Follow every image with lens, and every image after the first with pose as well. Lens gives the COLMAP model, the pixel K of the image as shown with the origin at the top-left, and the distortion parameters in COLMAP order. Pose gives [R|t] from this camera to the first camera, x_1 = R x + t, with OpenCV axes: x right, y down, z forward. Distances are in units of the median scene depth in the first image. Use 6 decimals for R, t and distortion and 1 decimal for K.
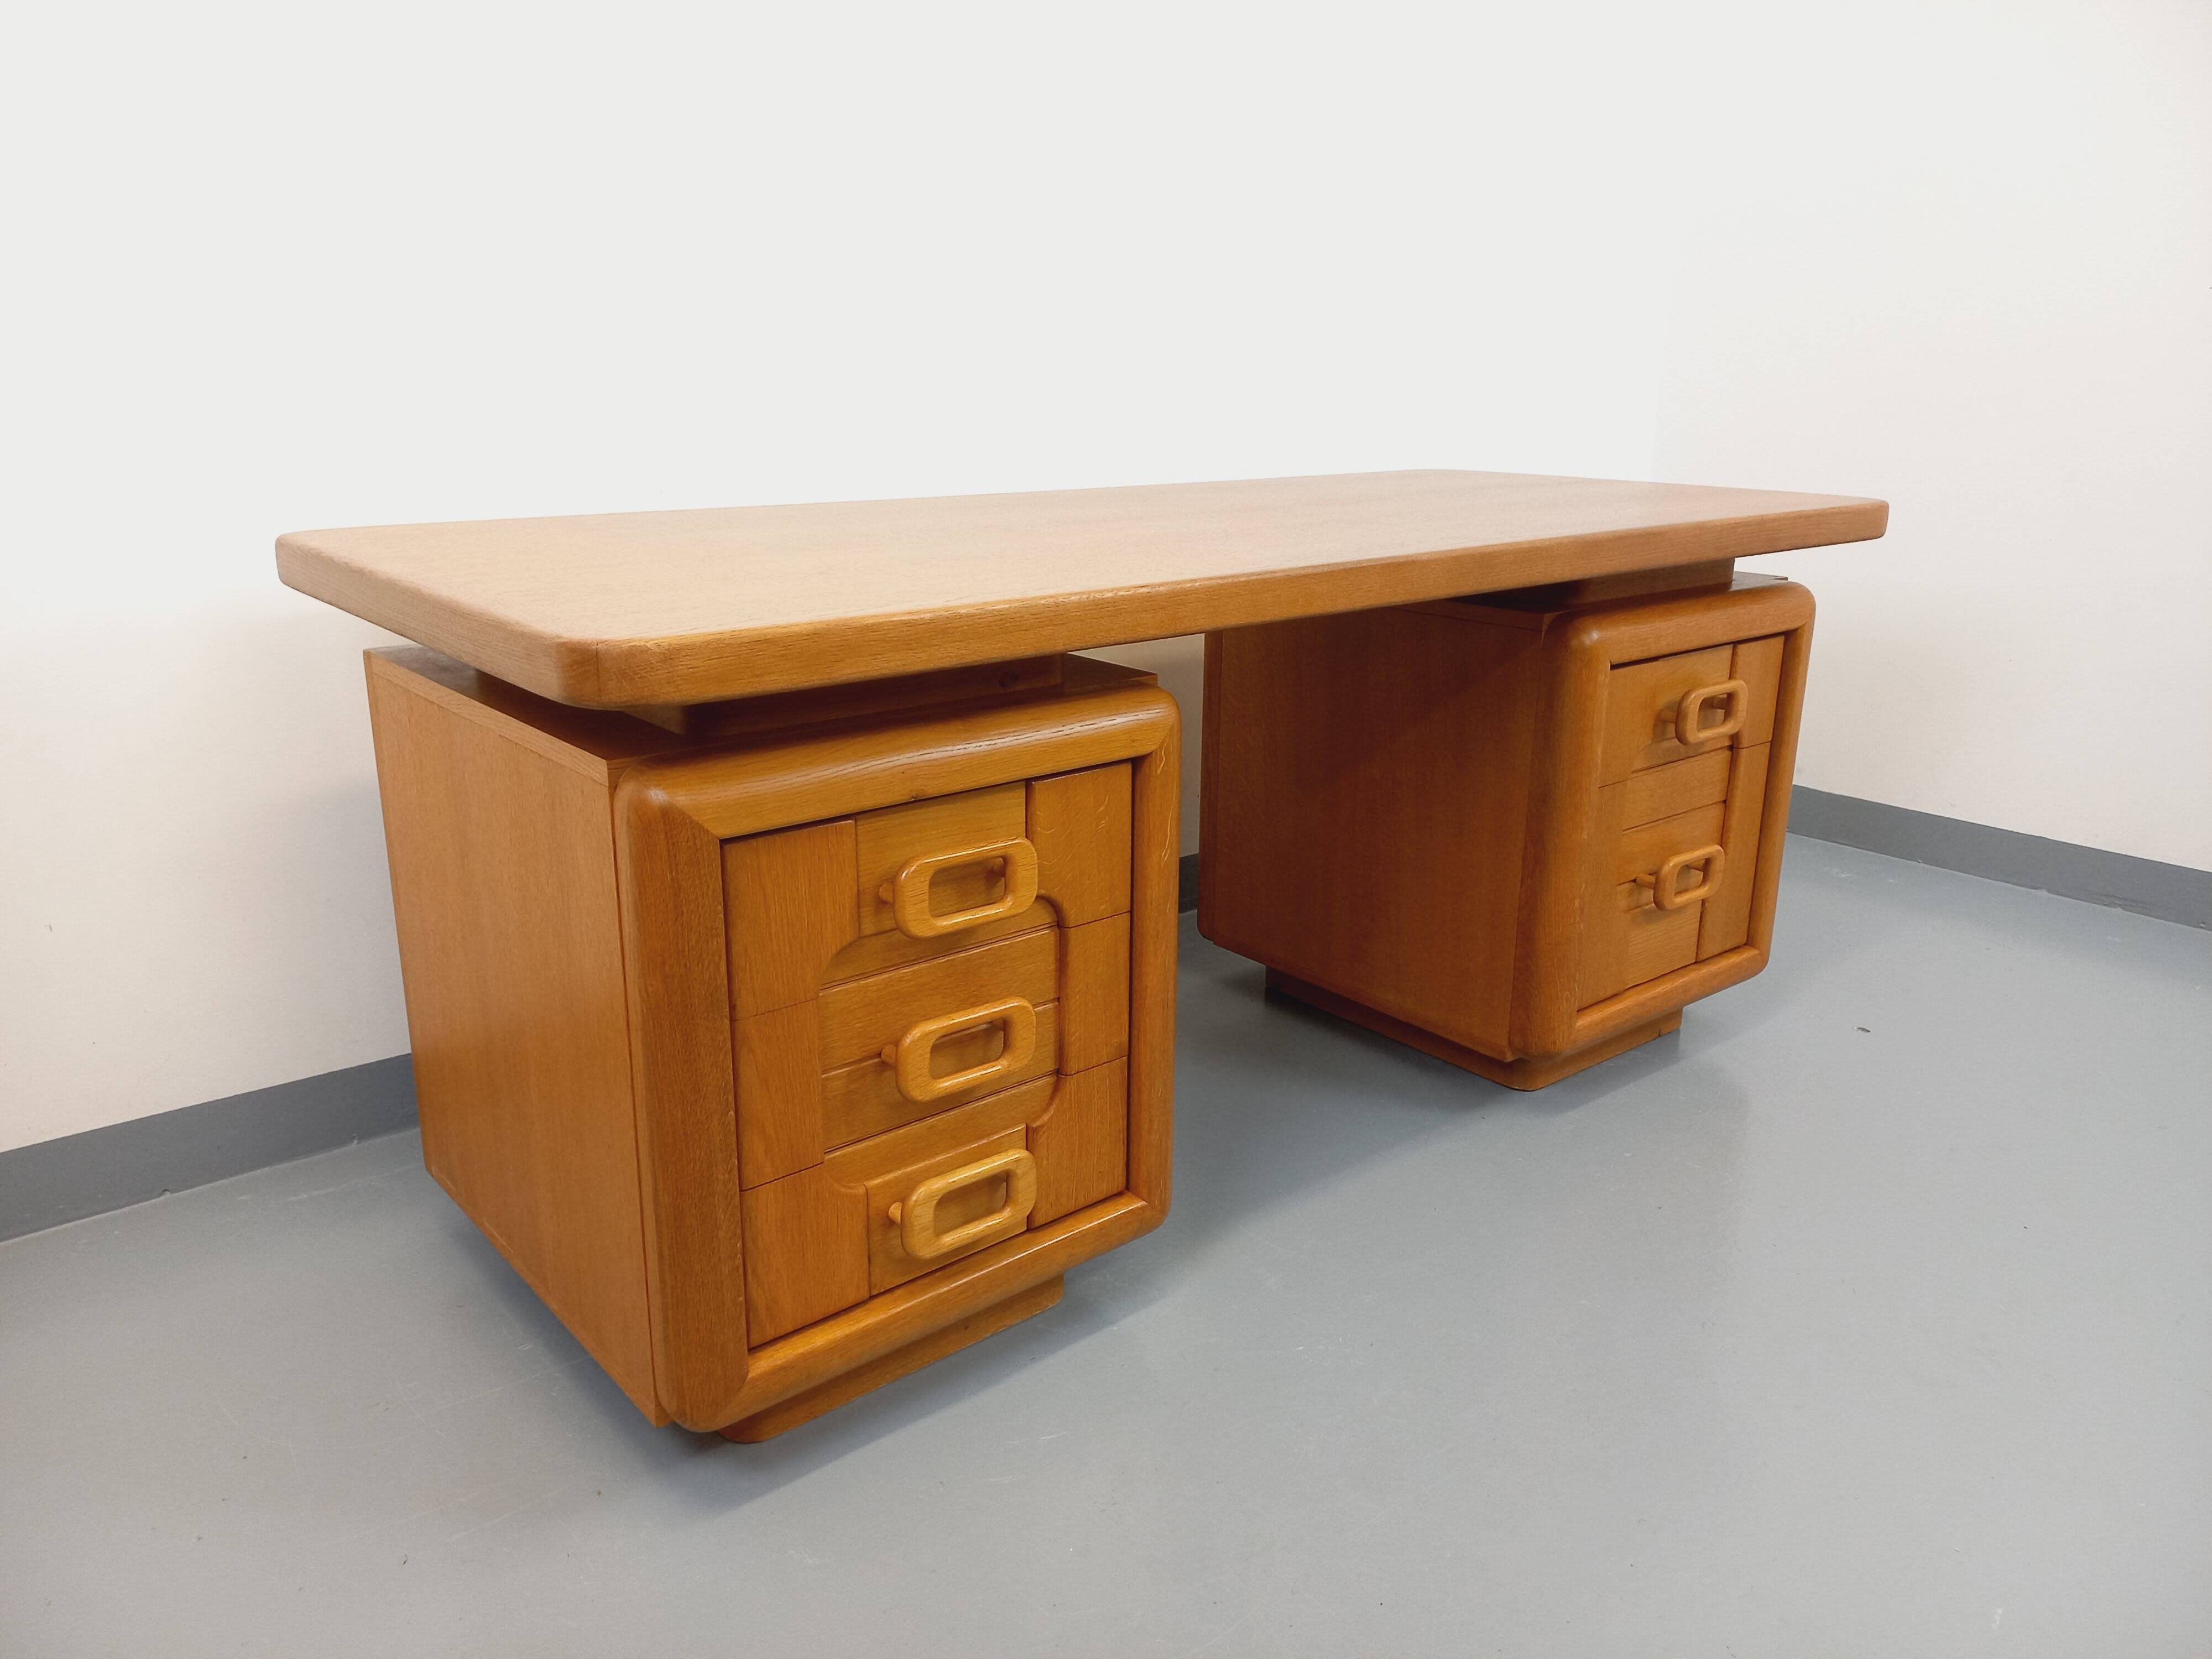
lens RADIAL K [[1635.0, 0, 1100.7], [0, 1635.0, 822.2], [0, 0, 1]] dist [0.078826, -0.076158]
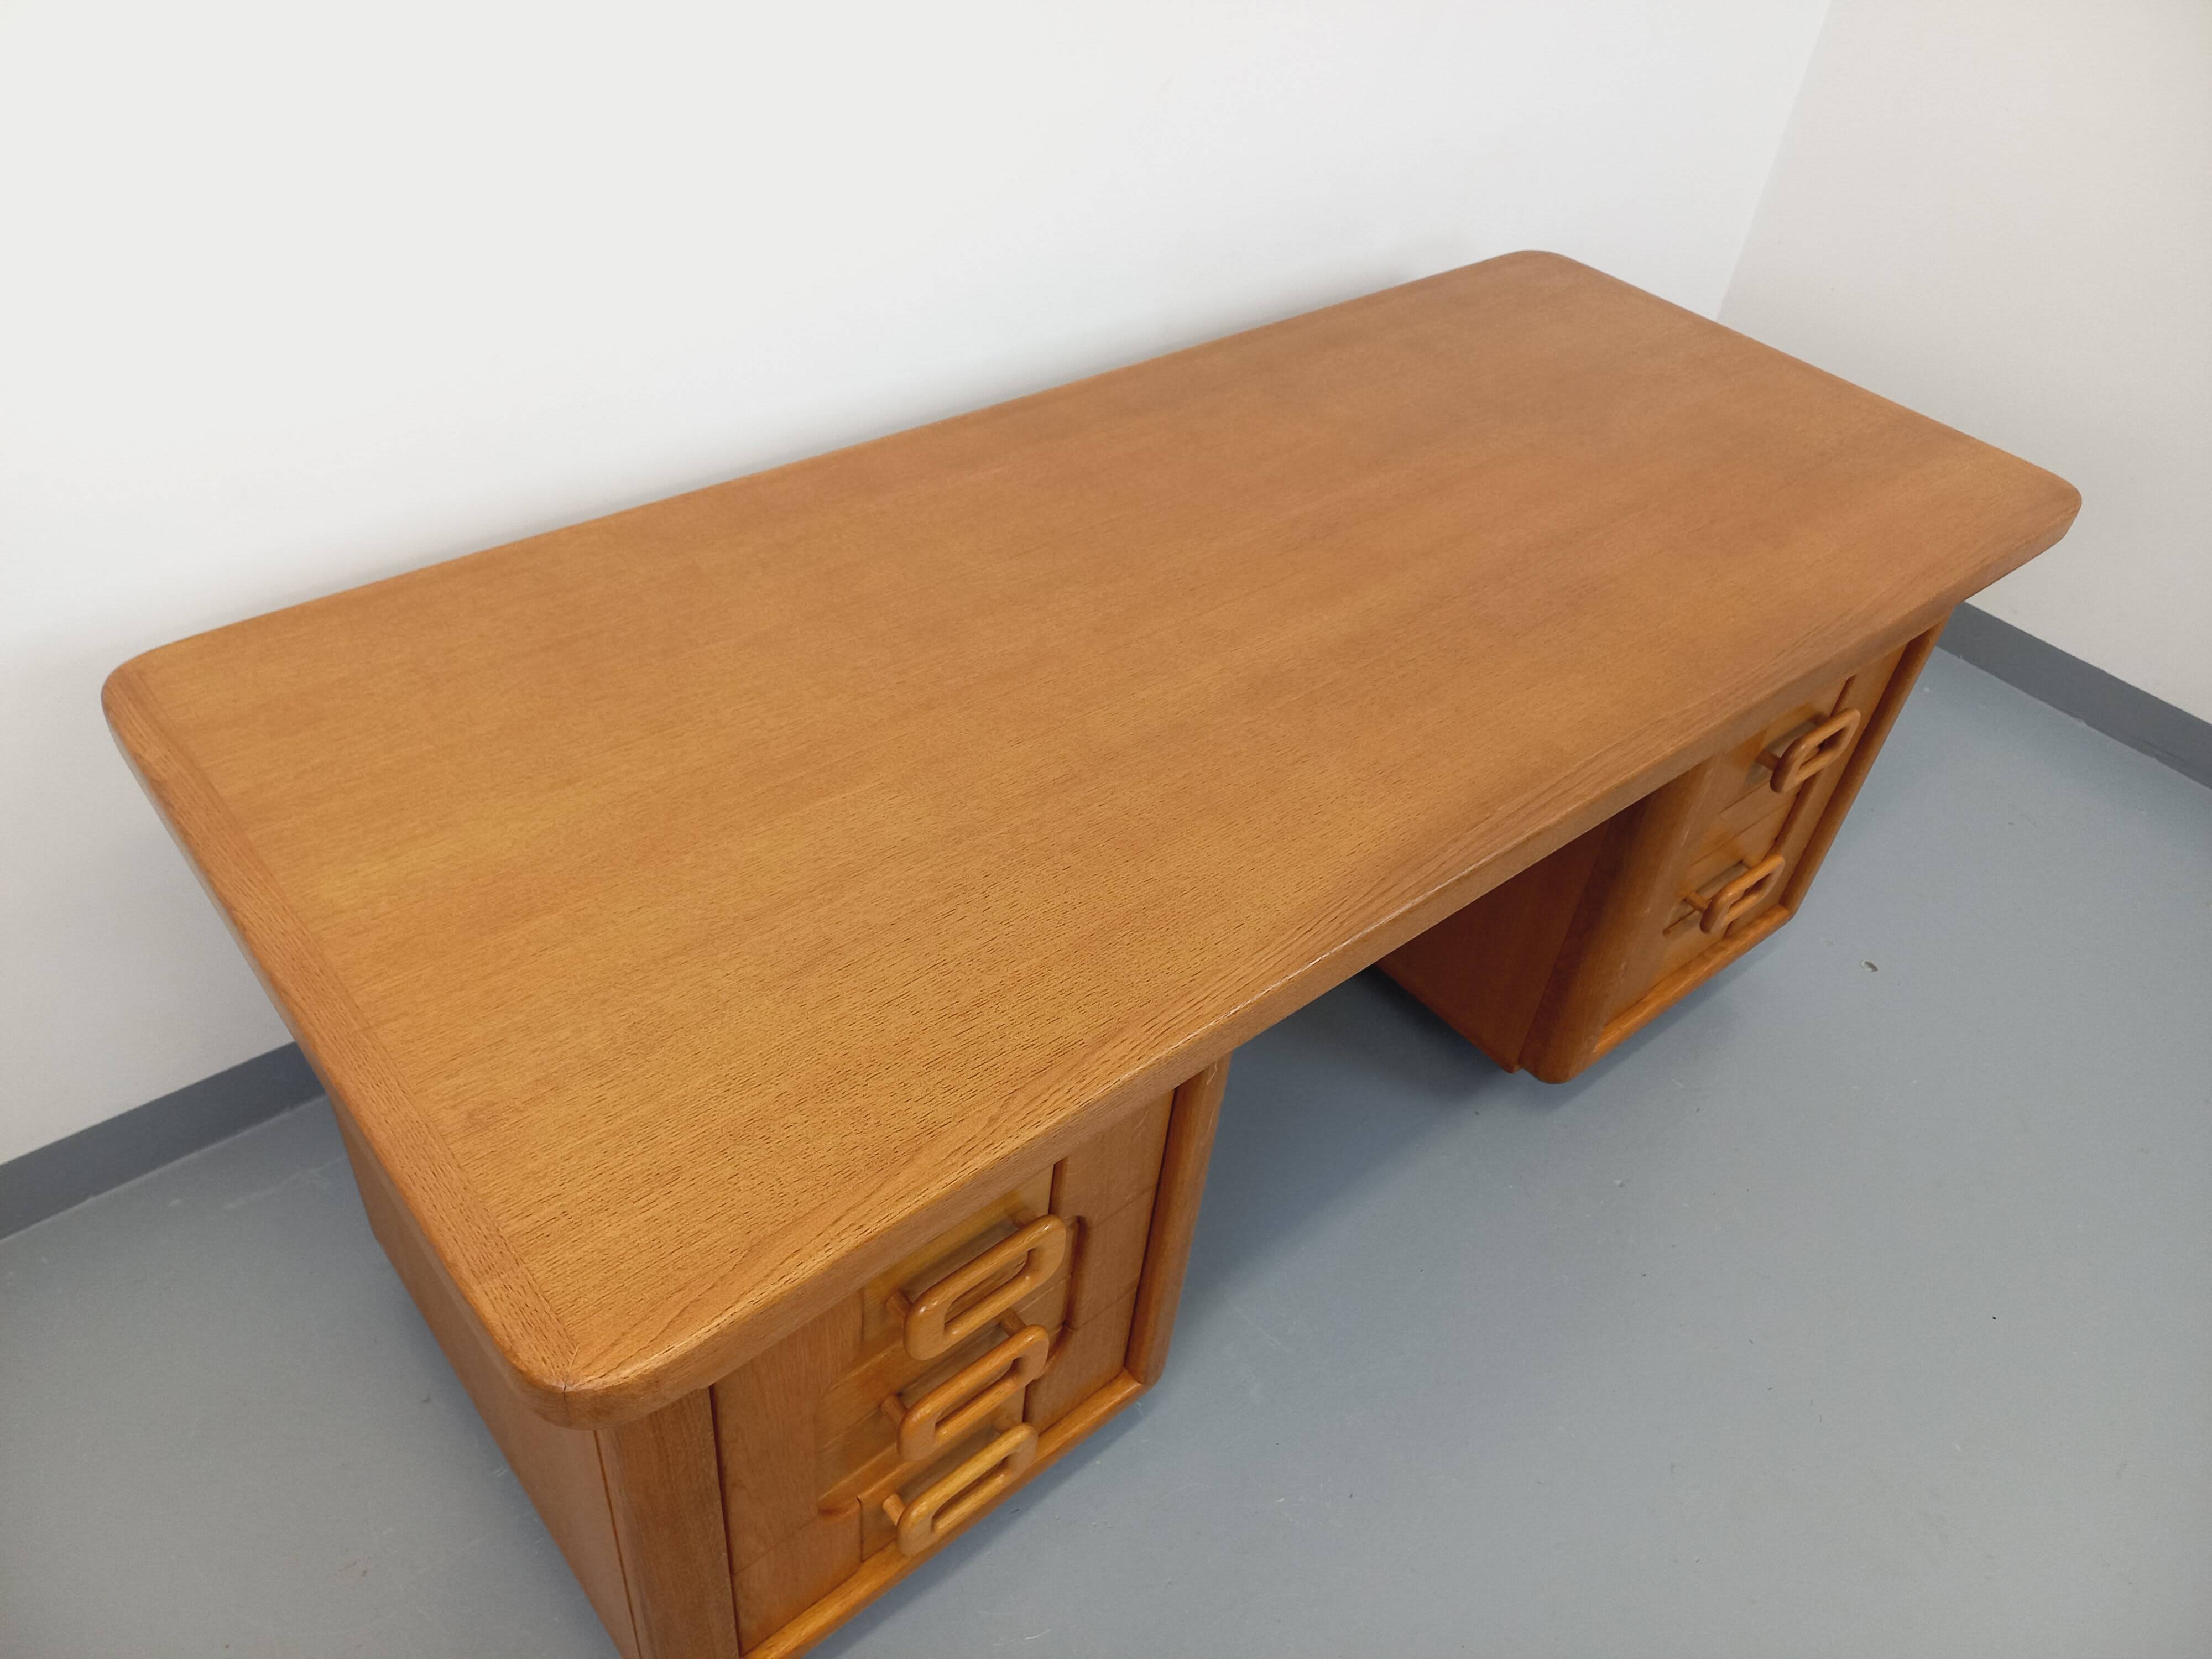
lens RADIAL K [[1635.0, 0, 1099.7], [0, 1635.0, 803.8], [0, 0, 1]] dist [0.078826, -0.076158]
pose [[0.996396, 0.058996, 0.060943, -0.077175], [-0.078882, 0.908622, 0.410102, -0.478451], [-0.031180, -0.413432, 0.910001, 0.260408]]
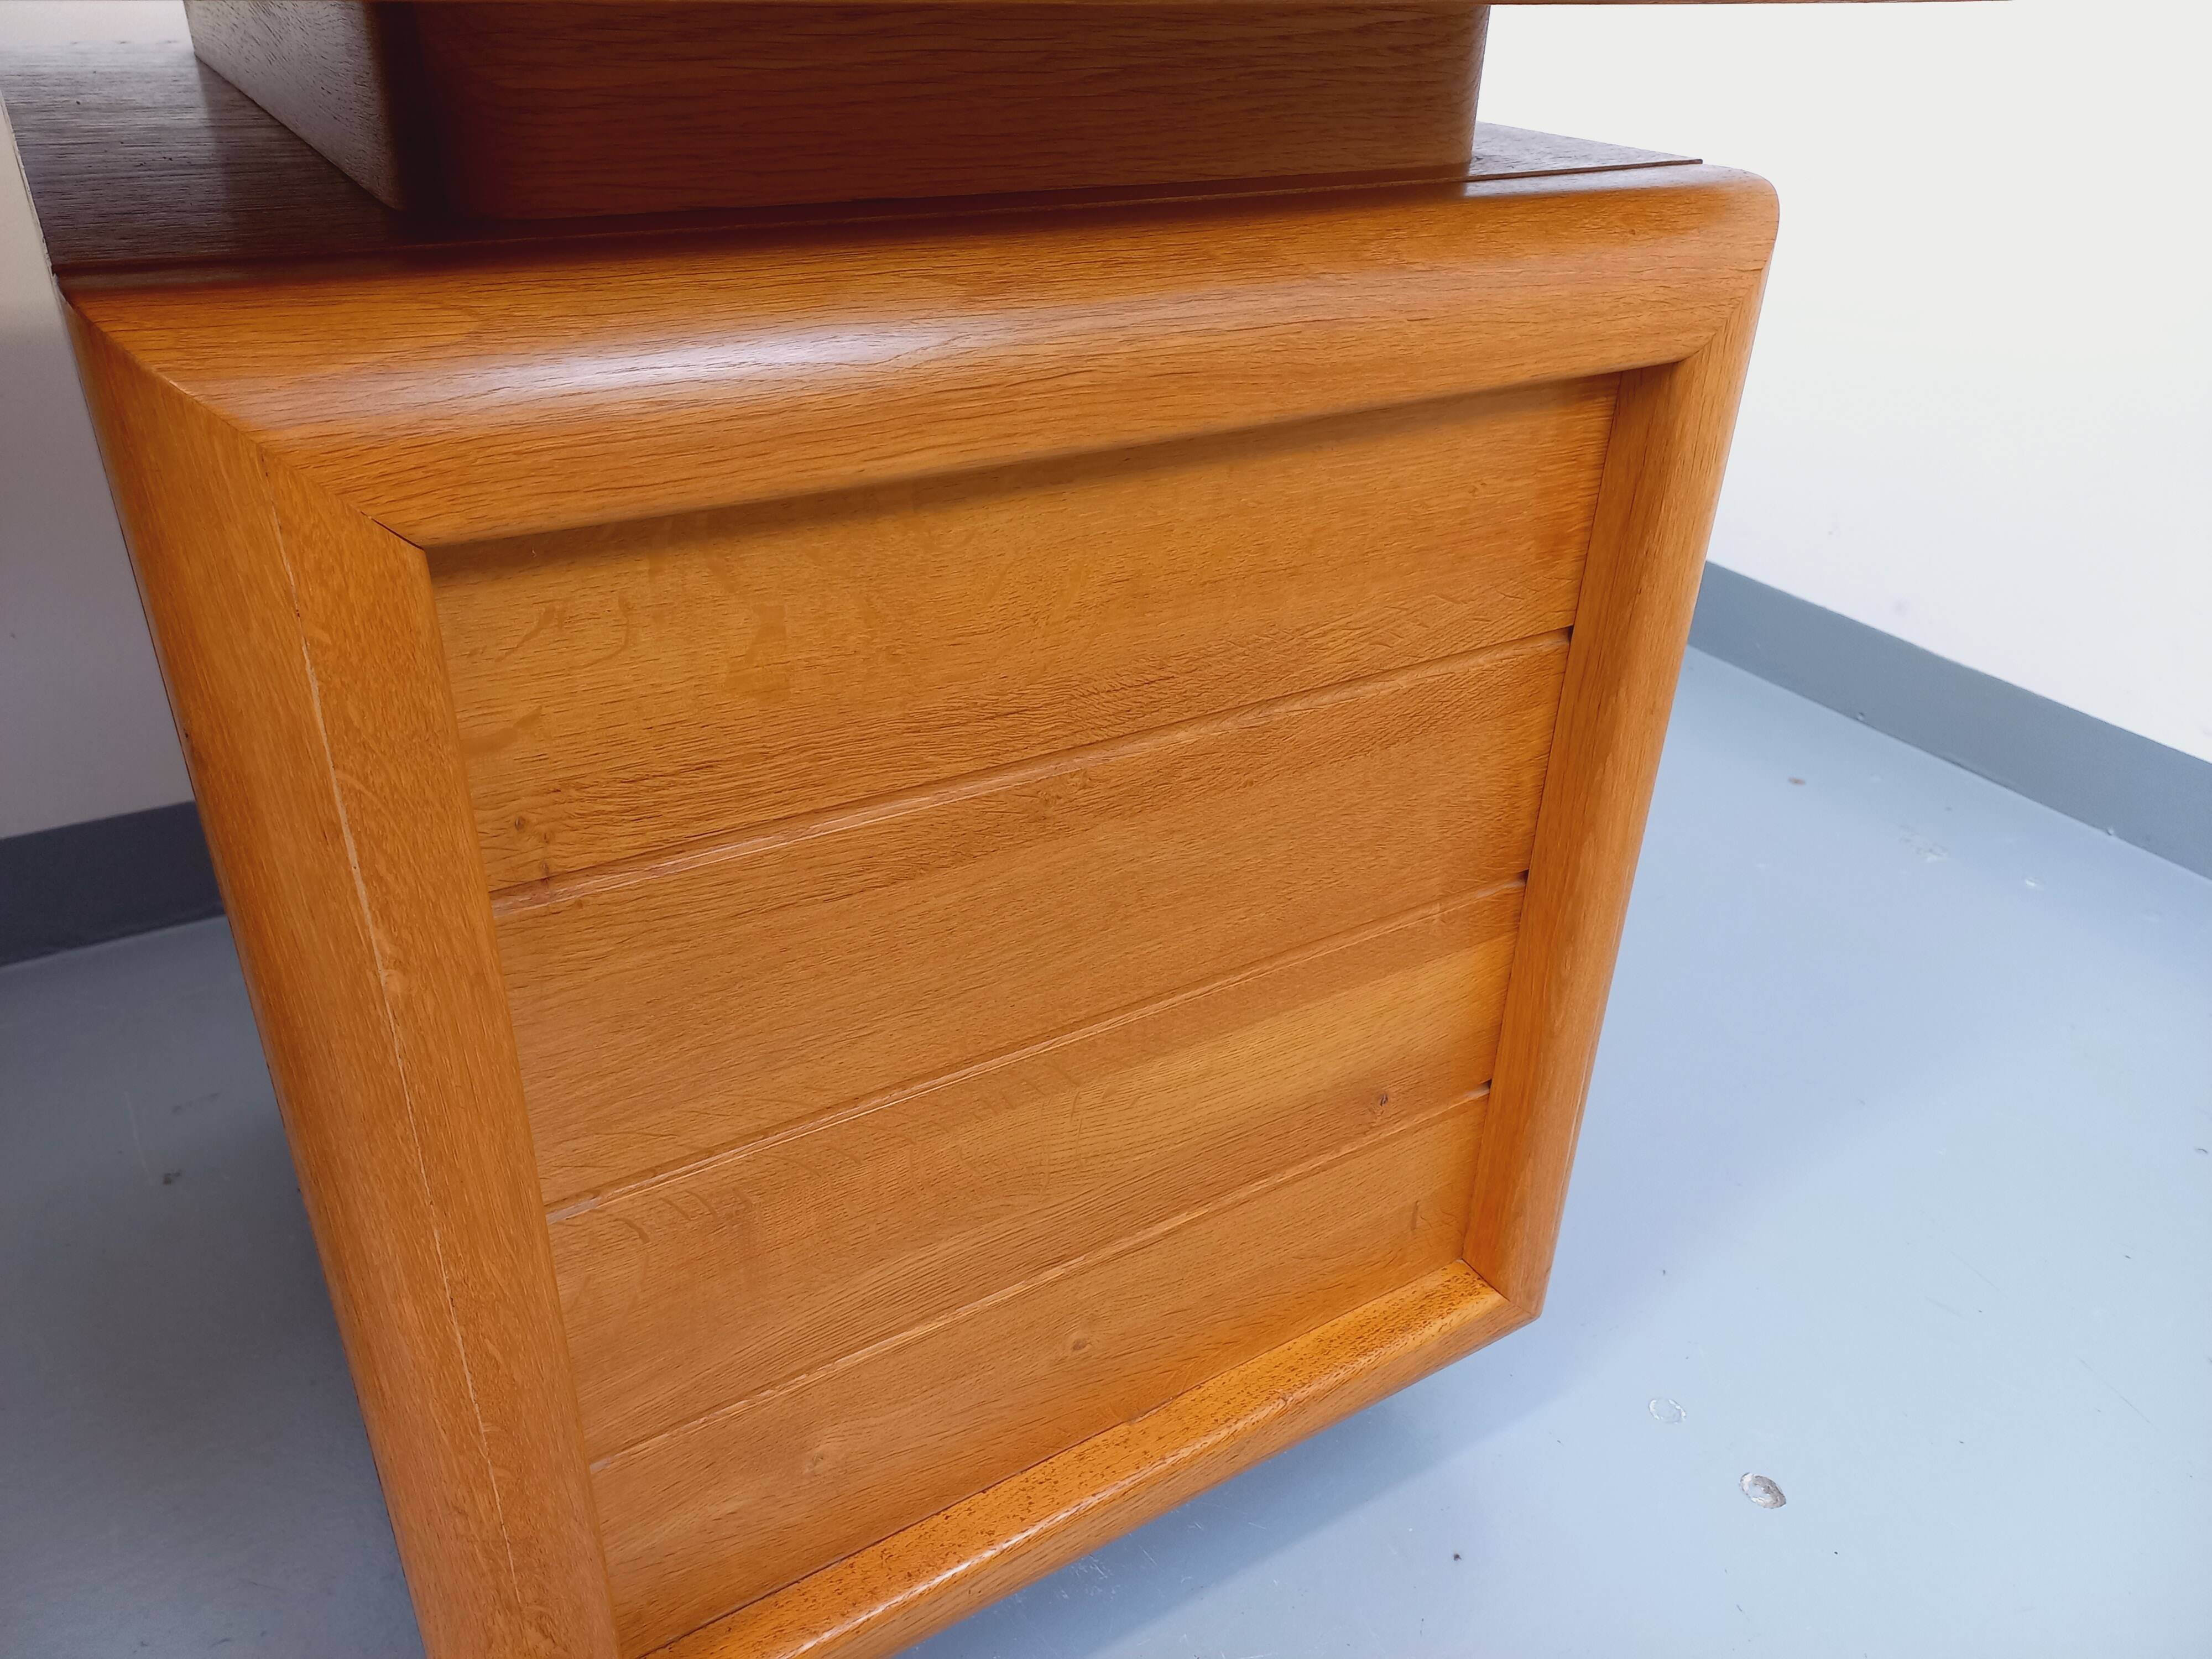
lens RADIAL K [[1635.0, 0, 1148.5], [0, 1635.0, 821.2], [0, 0, 1]] dist [0.078826, -0.076158]
pose [[0.991836, 0.088006, -0.092283, 0.499756], [-0.065108, 0.971732, 0.226931, -0.135333], [0.109646, -0.219070, 0.969529, 0.968143]]
